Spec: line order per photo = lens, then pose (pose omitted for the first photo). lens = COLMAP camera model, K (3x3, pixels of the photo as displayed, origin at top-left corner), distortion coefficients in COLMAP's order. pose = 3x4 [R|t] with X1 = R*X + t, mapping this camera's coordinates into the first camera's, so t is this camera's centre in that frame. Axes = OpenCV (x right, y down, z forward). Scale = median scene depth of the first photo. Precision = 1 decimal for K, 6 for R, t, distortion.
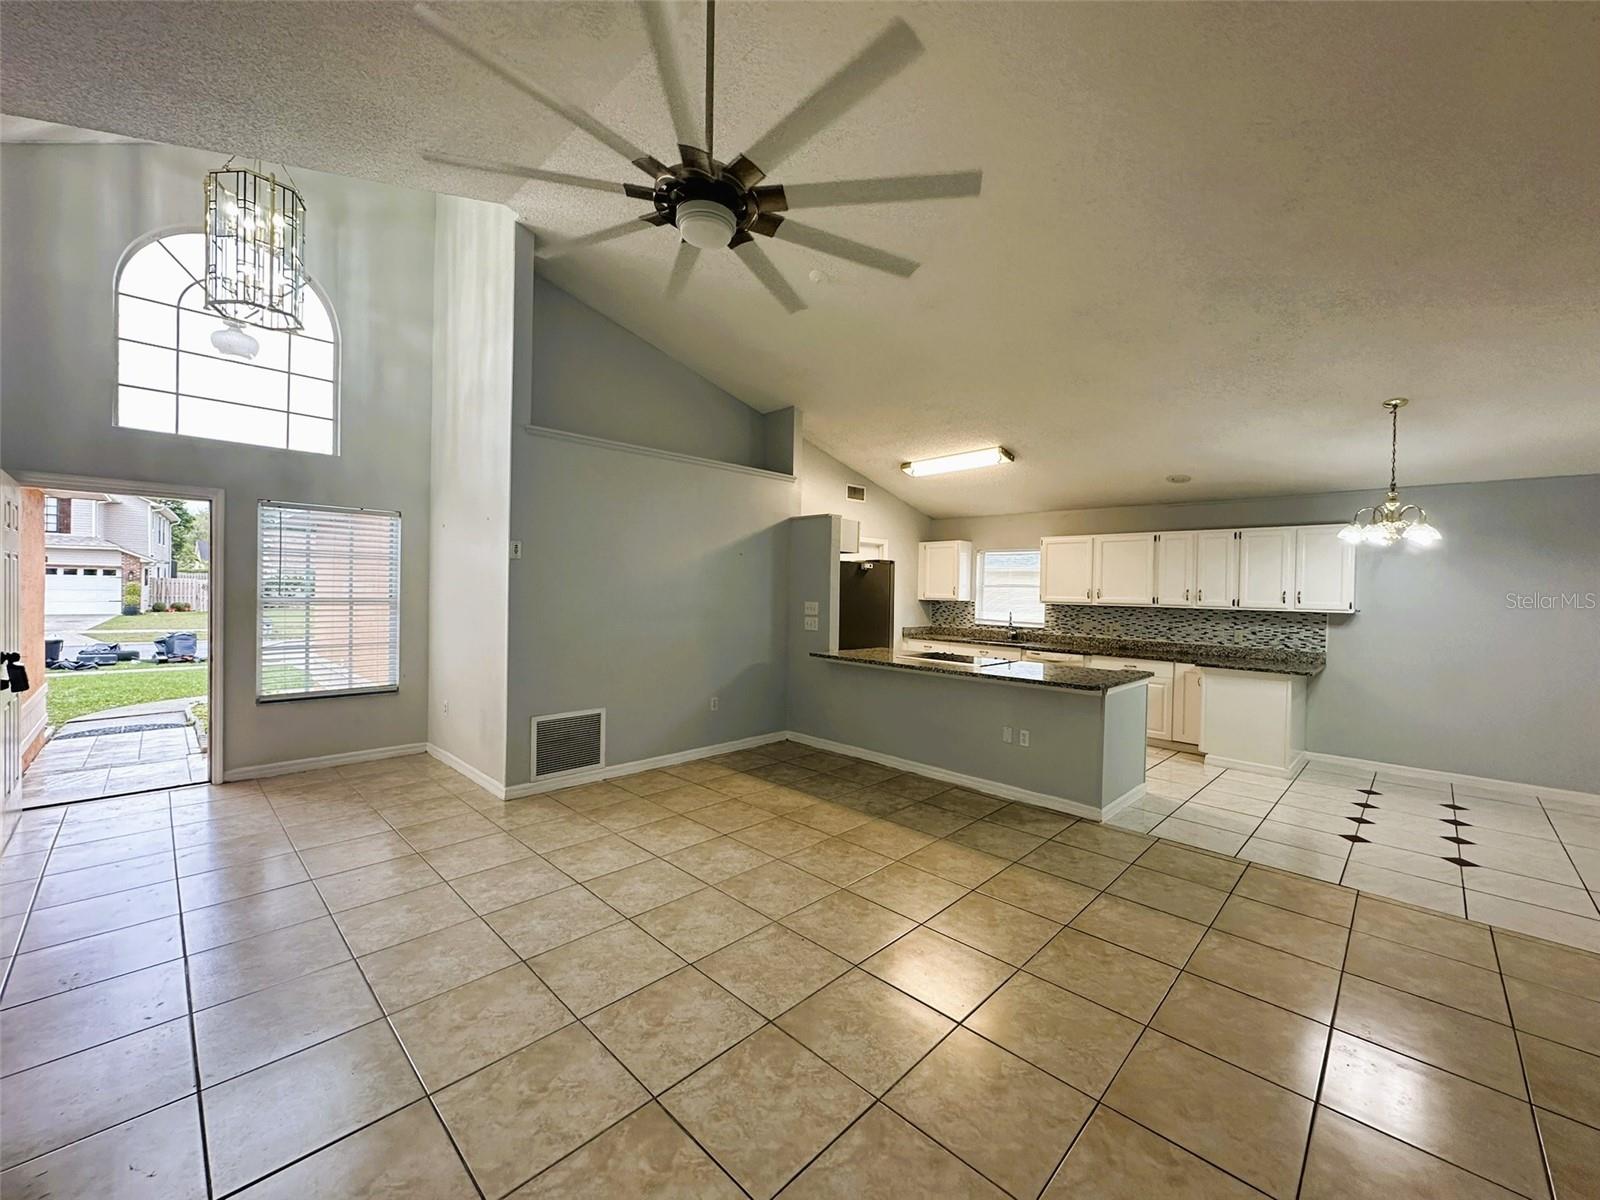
lens RADIAL K [[636.5, 0, 802.7], [0, 636.5, 596.7], [0, 0, 1]] dist [-0.002700, 0.000712]
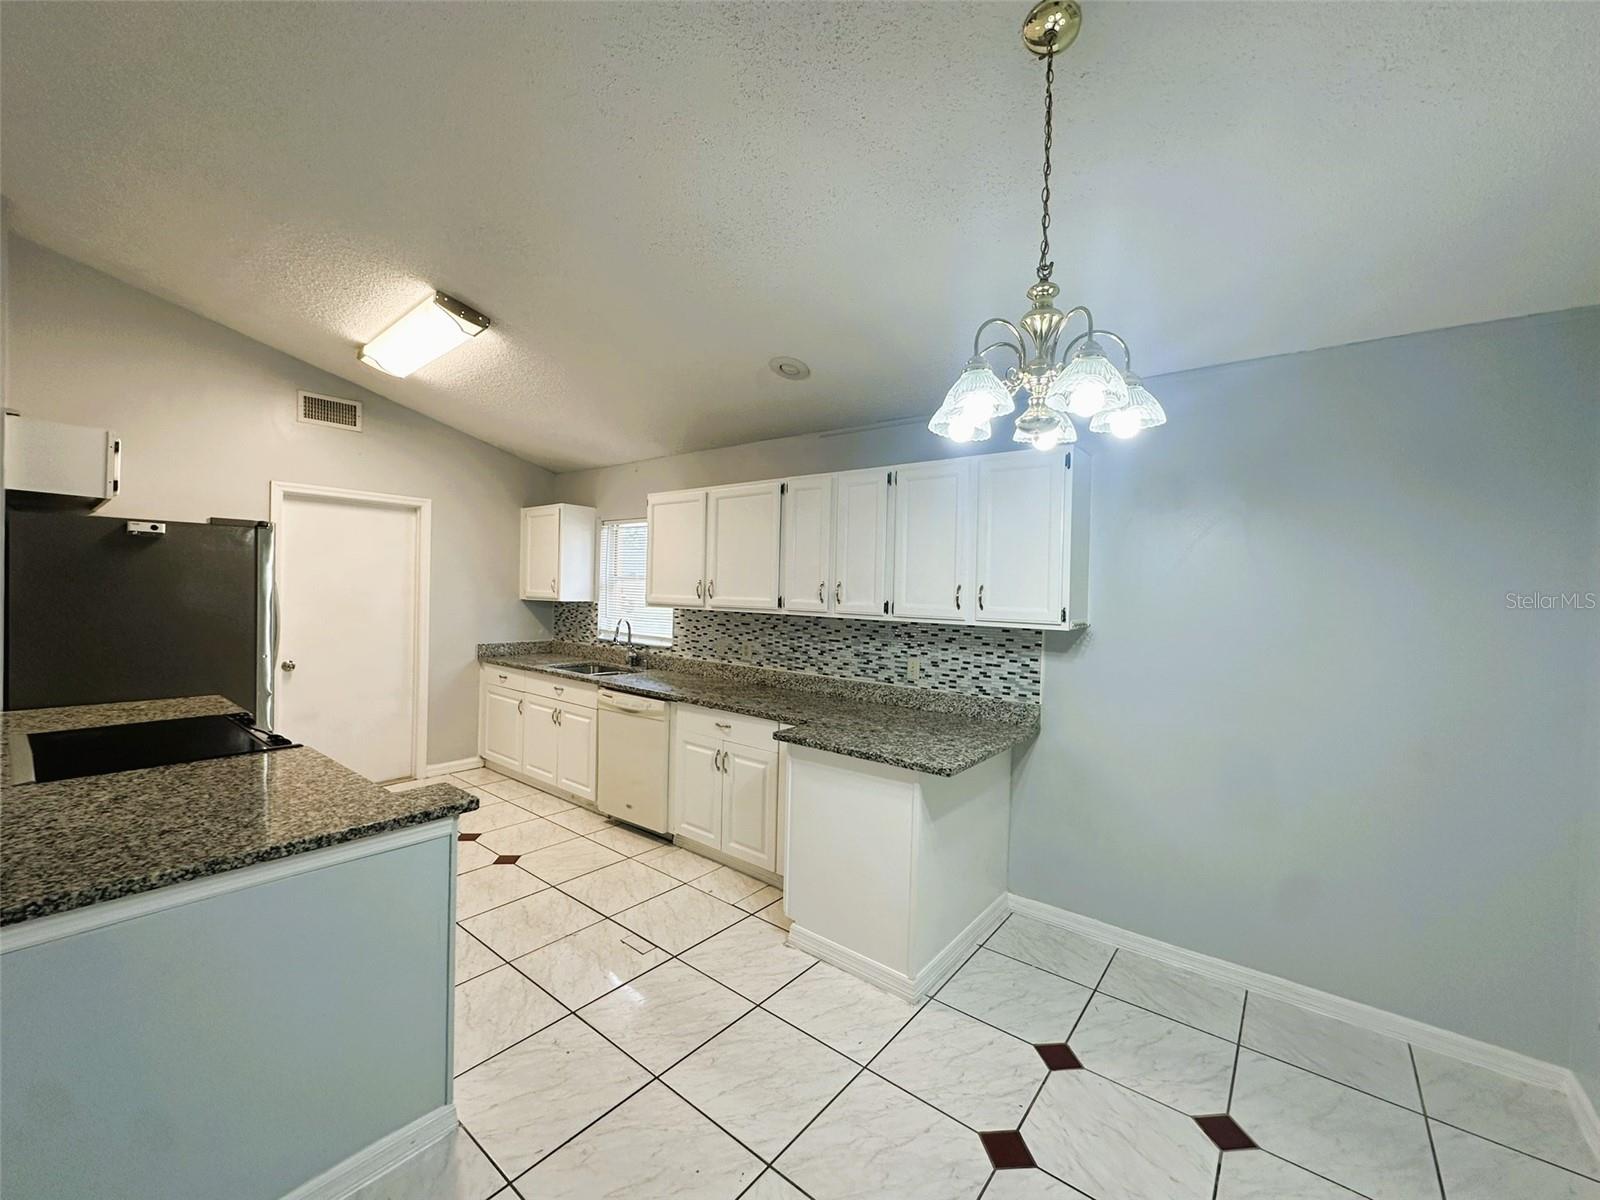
lens RADIAL K [[636.5, 0, 802.7], [0, 636.5, 596.7], [0, 0, 1]] dist [-0.002700, 0.000712]
pose [[0.994186, 0.004739, 0.107568, 0.658803], [-0.004763, 0.999989, -0.000033, 0.001100], [-0.107567, -0.000479, 0.994198, 0.581196]]
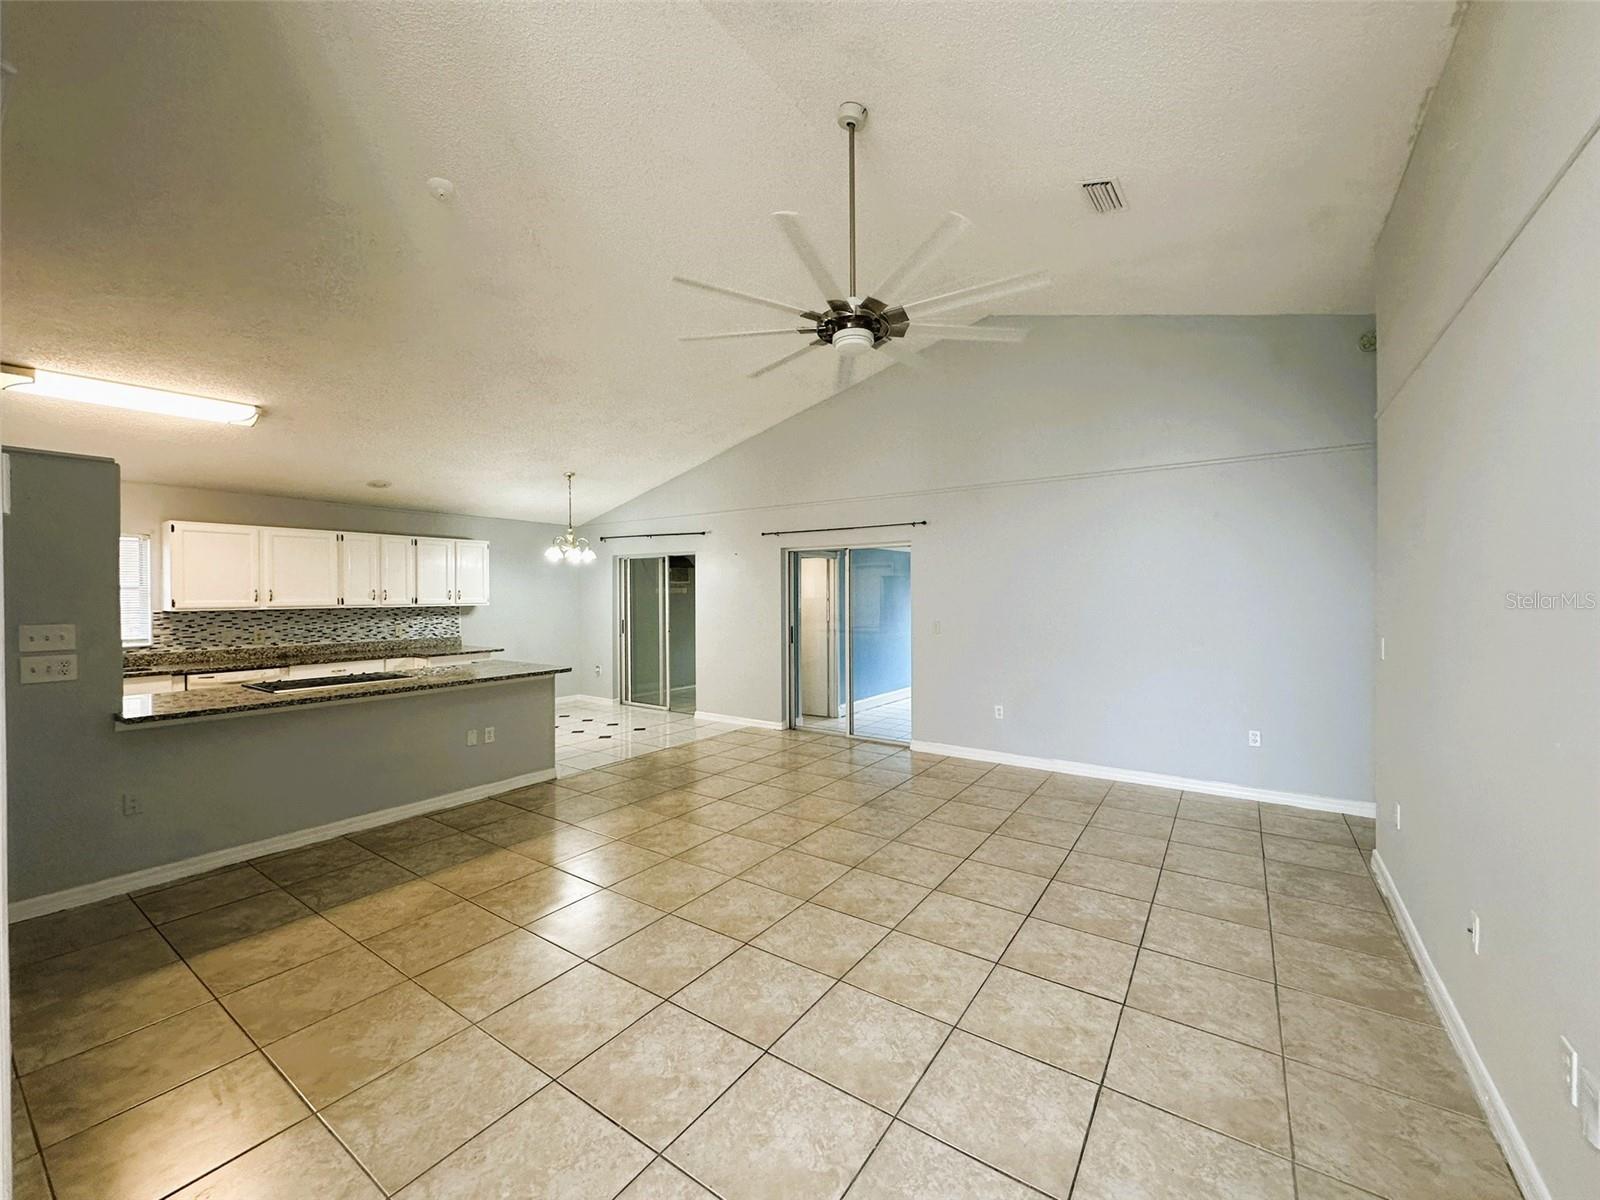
lens RADIAL K [[636.5, 0, 802.7], [0, 636.5, 596.7], [0, 0, 1]] dist [-0.002700, 0.000712]
pose [[-0.166989, -0.024126, 0.985664, -0.677280], [0.014716, 0.999528, 0.026959, -0.021840], [-0.985849, 0.019007, -0.166555, 0.592017]]
